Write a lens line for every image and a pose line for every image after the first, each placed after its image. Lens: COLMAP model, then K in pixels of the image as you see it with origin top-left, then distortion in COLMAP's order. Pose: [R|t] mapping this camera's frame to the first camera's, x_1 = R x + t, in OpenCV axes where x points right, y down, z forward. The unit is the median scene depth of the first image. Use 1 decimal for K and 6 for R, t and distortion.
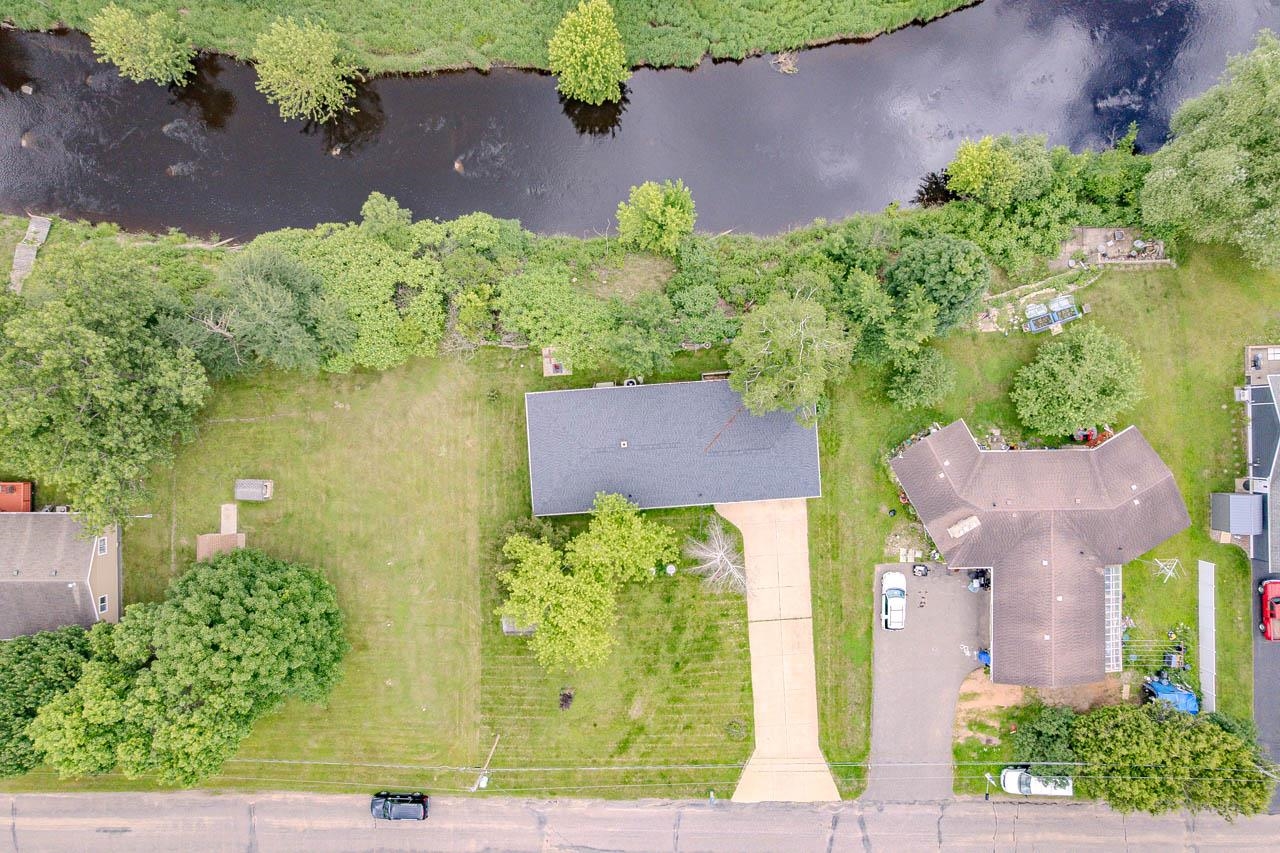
lens RADIAL K [[820.4, 0, 637.6], [0, 820.4, 424.2], [0, 0, 1]] dist [-0.079820, 0.075811]
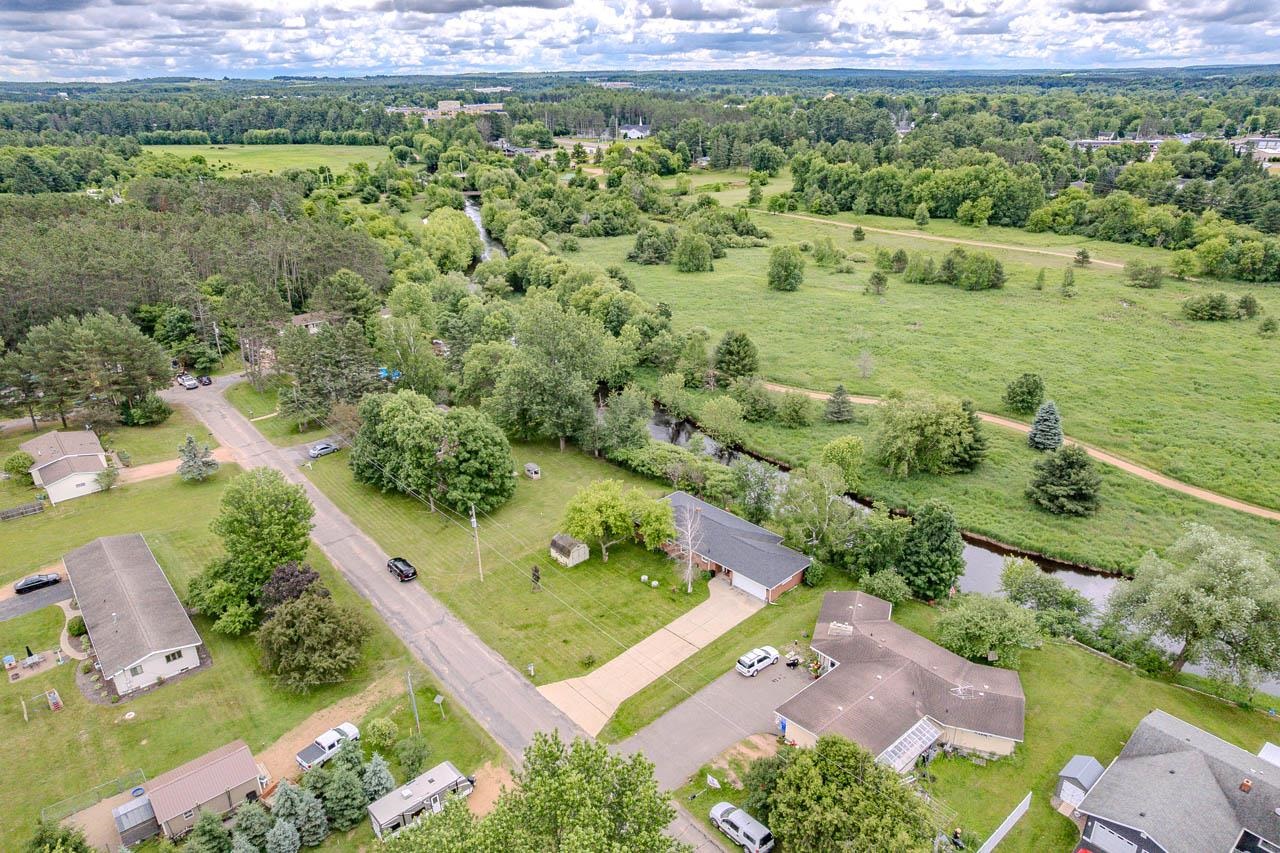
lens RADIAL K [[834.5, 0, 637.4], [0, 834.5, 429.5], [0, 0, 1]] dist [-0.084801, 0.080224]
pose [[0.641553, 0.299197, -0.706322, 0.936890], [-0.766998, 0.263551, -0.585025, 0.953170], [0.011114, 0.917072, 0.398566, 0.197443]]
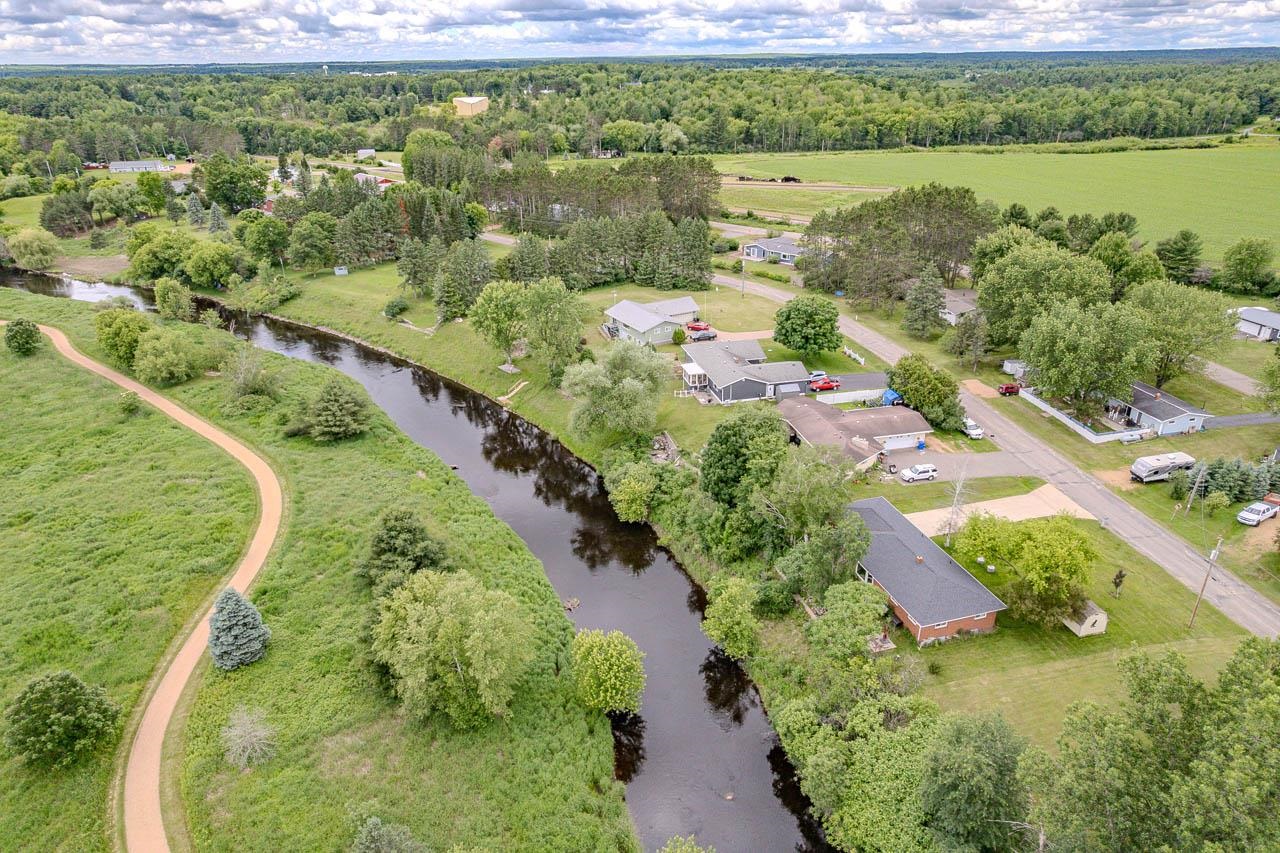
lens RADIAL K [[820.4, 0, 637.6], [0, 820.4, 424.2], [0, 0, 1]] dist [-0.079820, 0.075811]
pose [[-0.212244, -0.397849, 0.892563, -0.938492], [0.977104, -0.100275, 0.187651, -0.601826], [0.014845, 0.911955, 0.410023, 0.239817]]
